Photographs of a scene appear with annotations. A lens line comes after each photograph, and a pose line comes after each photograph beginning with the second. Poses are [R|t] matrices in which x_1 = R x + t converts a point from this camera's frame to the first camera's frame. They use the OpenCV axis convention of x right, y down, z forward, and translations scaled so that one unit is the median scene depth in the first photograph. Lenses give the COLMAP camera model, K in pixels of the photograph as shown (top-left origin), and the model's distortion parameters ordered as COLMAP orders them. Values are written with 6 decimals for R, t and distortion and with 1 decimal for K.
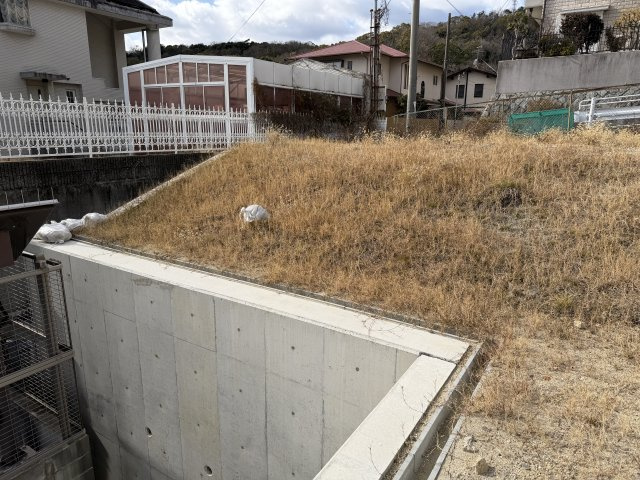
lens RADIAL K [[450.4, 0, 322.8], [0, 450.4, 240.3], [0, 0, 1]] dist [0.078253, -0.089648]
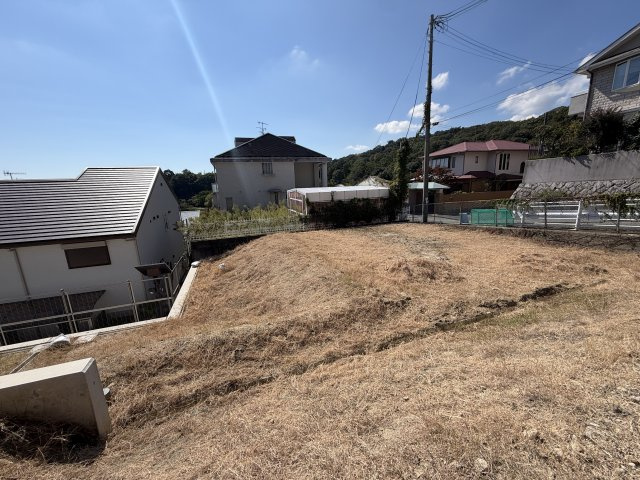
lens RADIAL K [[255.0, 0, 319.3], [0, 255.0, 238.5], [0, 0, 1]] dist [0.000816, 0.000238]
pose [[0.787938, 0.092084, -0.608830, 1.122970], [-0.104095, 0.994444, 0.015689, -0.276356], [0.606892, 0.051015, 0.793146, -0.043356]]
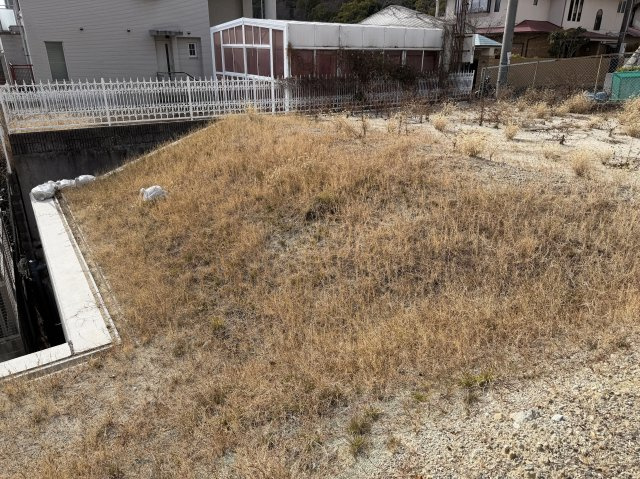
lens RADIAL K [[446.4, 0, 323.5], [0, 446.4, 239.8], [0, 0, 1]] dist [0.022636, -0.001452]
pose [[0.925632, 0.145737, -0.349235, 0.525273], [-0.092518, 0.982014, 0.164585, -0.132675], [0.366940, -0.120034, 0.922468, 0.032294]]
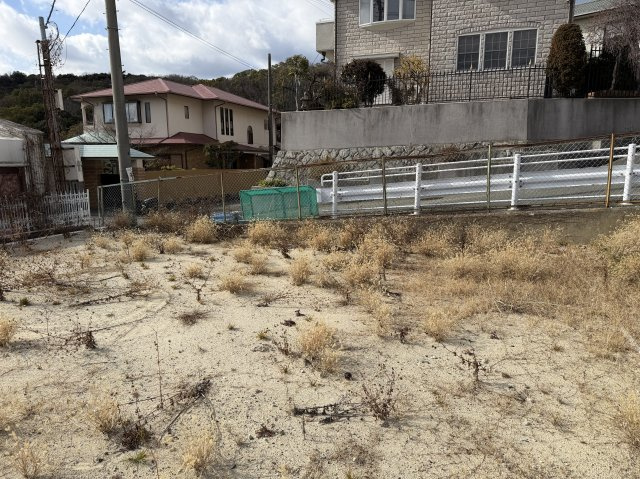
lens RADIAL K [[450.4, 0, 322.8], [0, 450.4, 239.8], [0, 0, 1]] dist [0.078253, -0.089648]
pose [[0.974706, -0.045433, 0.218823, 0.779586], [0.060677, 0.996138, -0.063455, -0.294372], [-0.215095, 0.075128, 0.973699, 0.556185]]
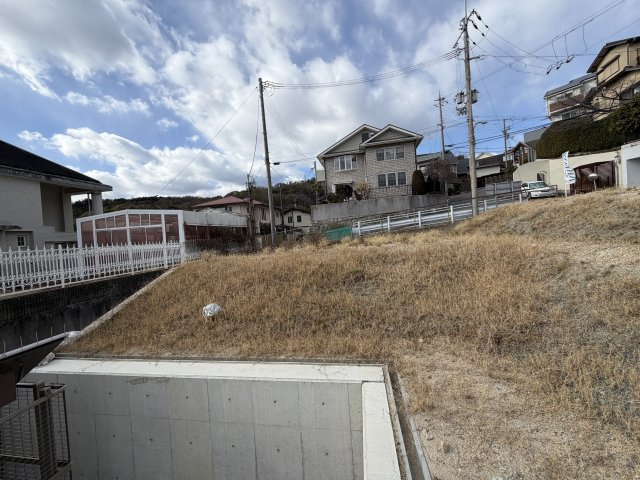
lens RADIAL K [[255.0, 0, 319.3], [0, 255.0, 238.5], [0, 0, 1]] dist [0.000816, 0.000238]
pose [[0.916243, -0.078900, 0.392776, -0.104253], [0.170799, 0.963781, -0.204826, -0.039280], [-0.362389, 0.254756, 0.896534, 0.026298]]
